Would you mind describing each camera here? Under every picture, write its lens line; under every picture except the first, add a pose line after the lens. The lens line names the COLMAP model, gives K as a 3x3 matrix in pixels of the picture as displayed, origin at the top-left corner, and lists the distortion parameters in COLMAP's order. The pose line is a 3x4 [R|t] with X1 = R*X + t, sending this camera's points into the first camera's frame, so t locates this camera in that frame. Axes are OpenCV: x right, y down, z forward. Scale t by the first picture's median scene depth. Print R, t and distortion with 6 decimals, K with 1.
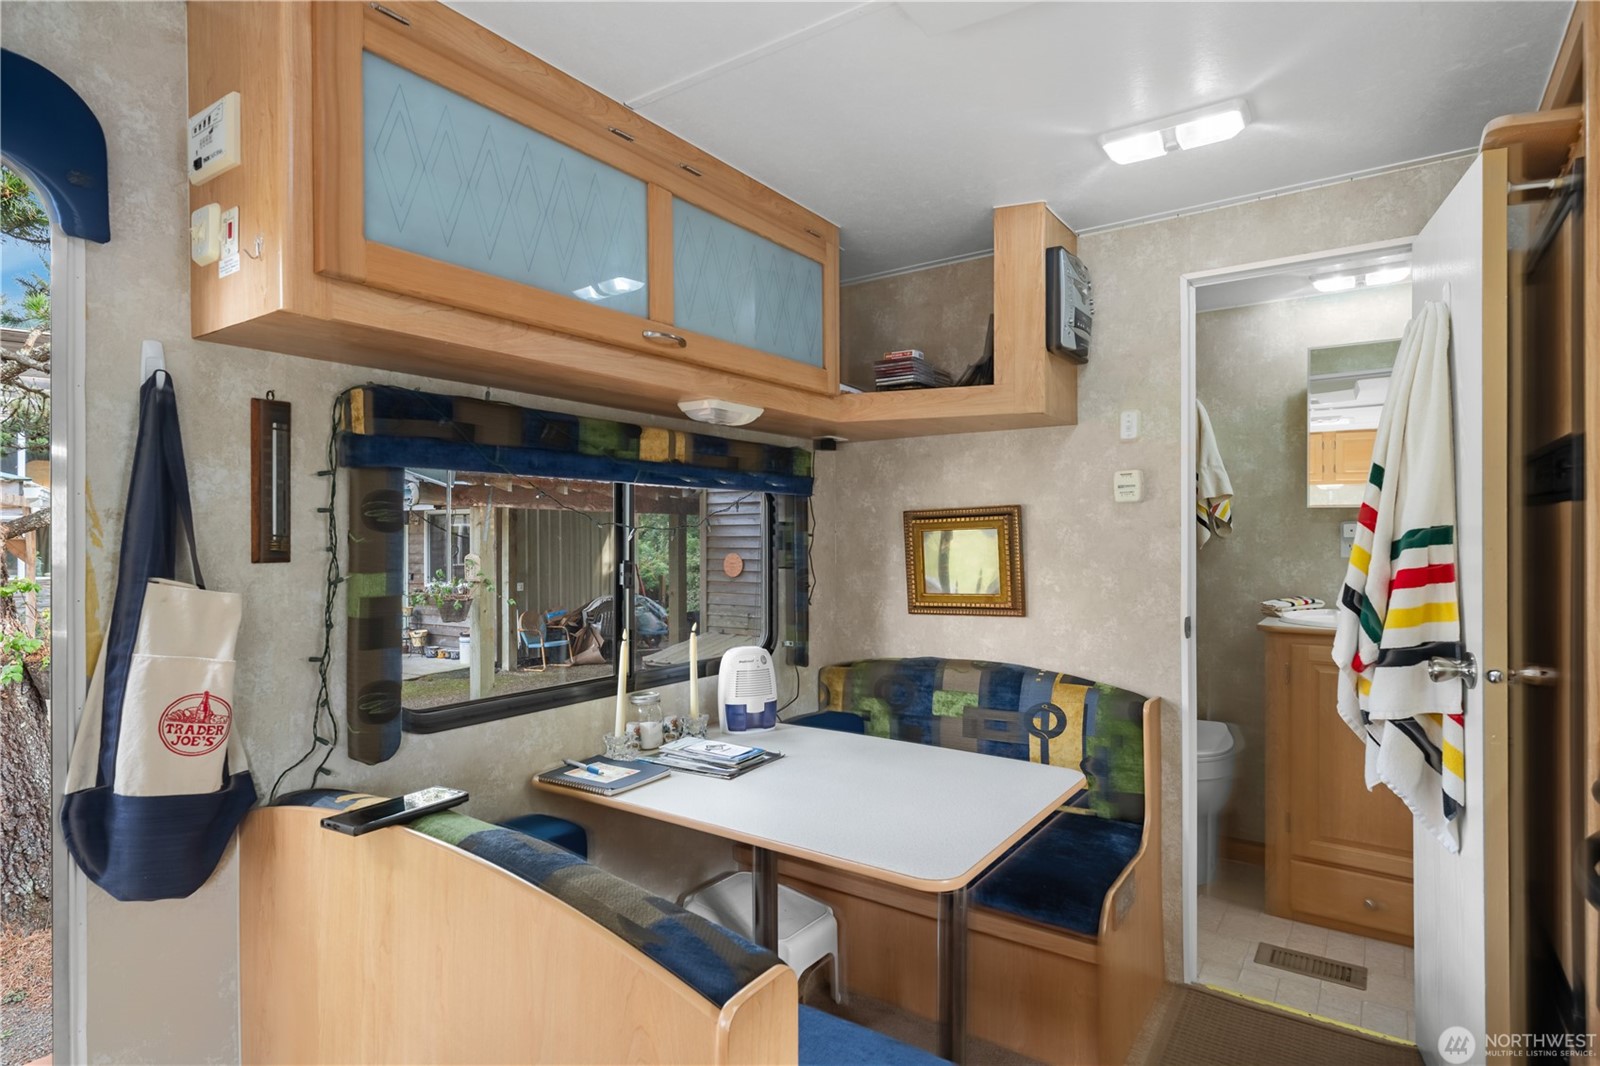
lens RADIAL K [[840.9, 0, 800.1], [0, 840.9, 535.0], [0, 0, 1]] dist [0.008138, 0.000720]
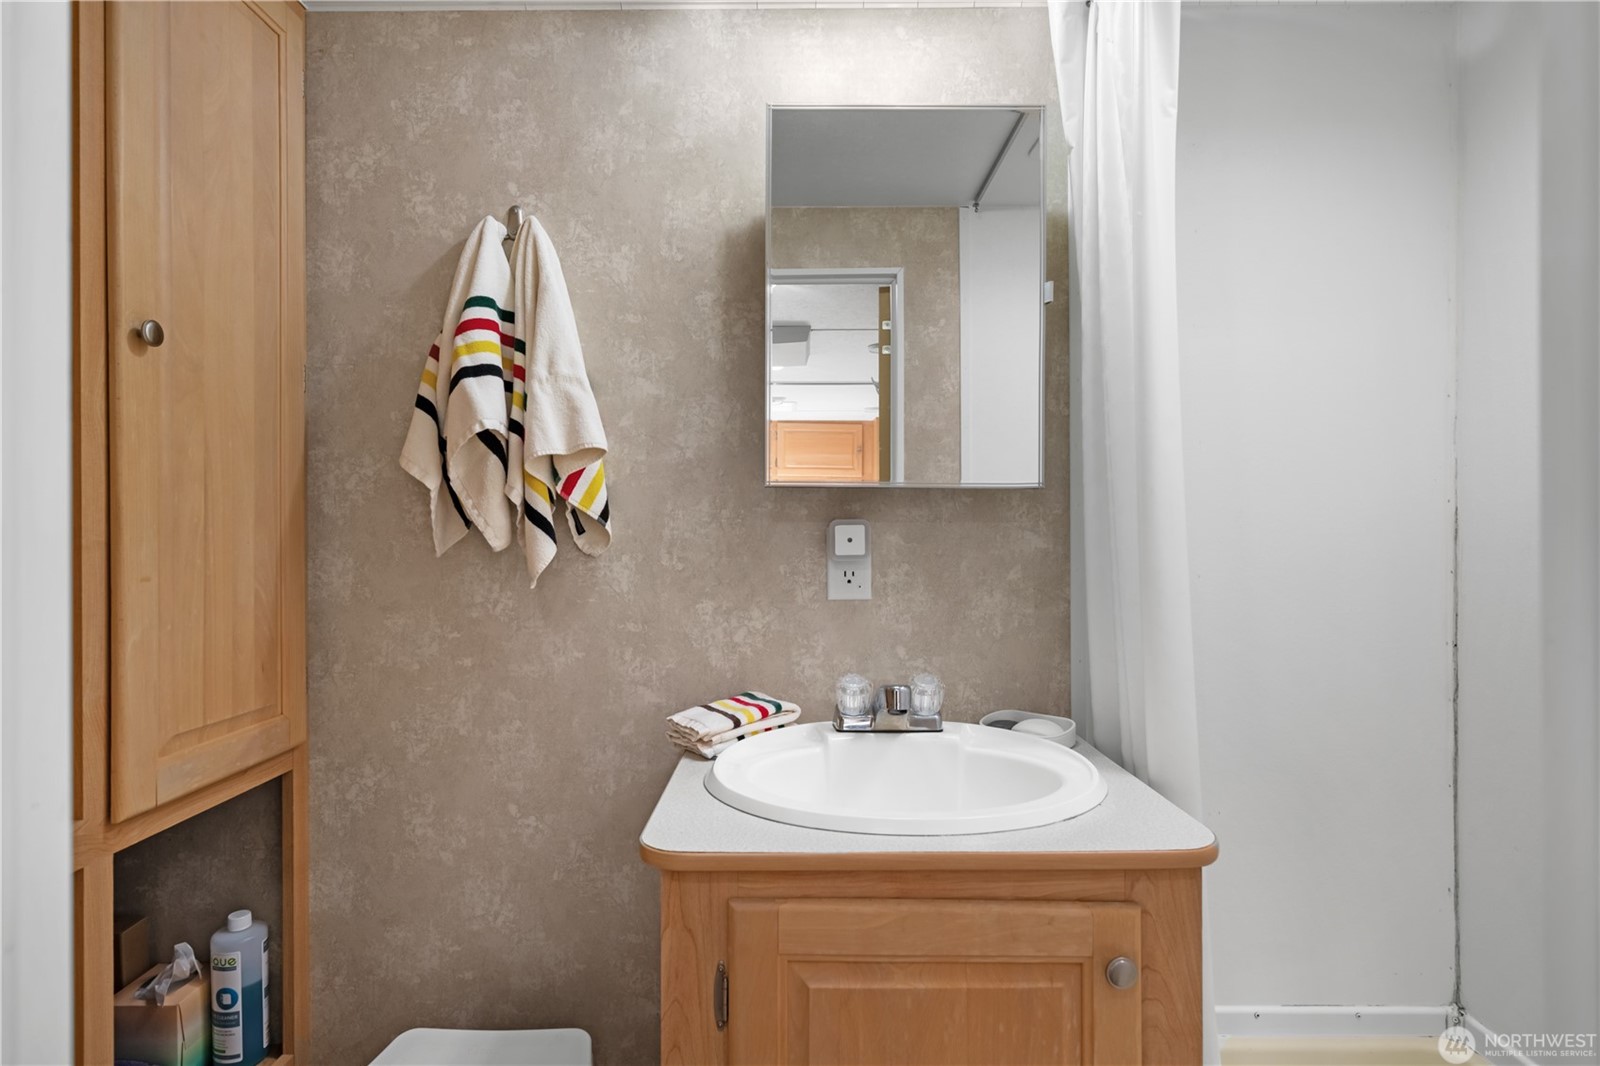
lens RADIAL K [[840.9, 0, 800.1], [0, 840.9, 535.9], [0, 0, 1]] dist [0.008138, 0.000720]
pose [[0.822646, 0.000818, 0.568554, 0.360957], [0.000273, 0.999998, -0.001834, -0.006311], [-0.568554, 0.001663, 0.822644, 0.617745]]
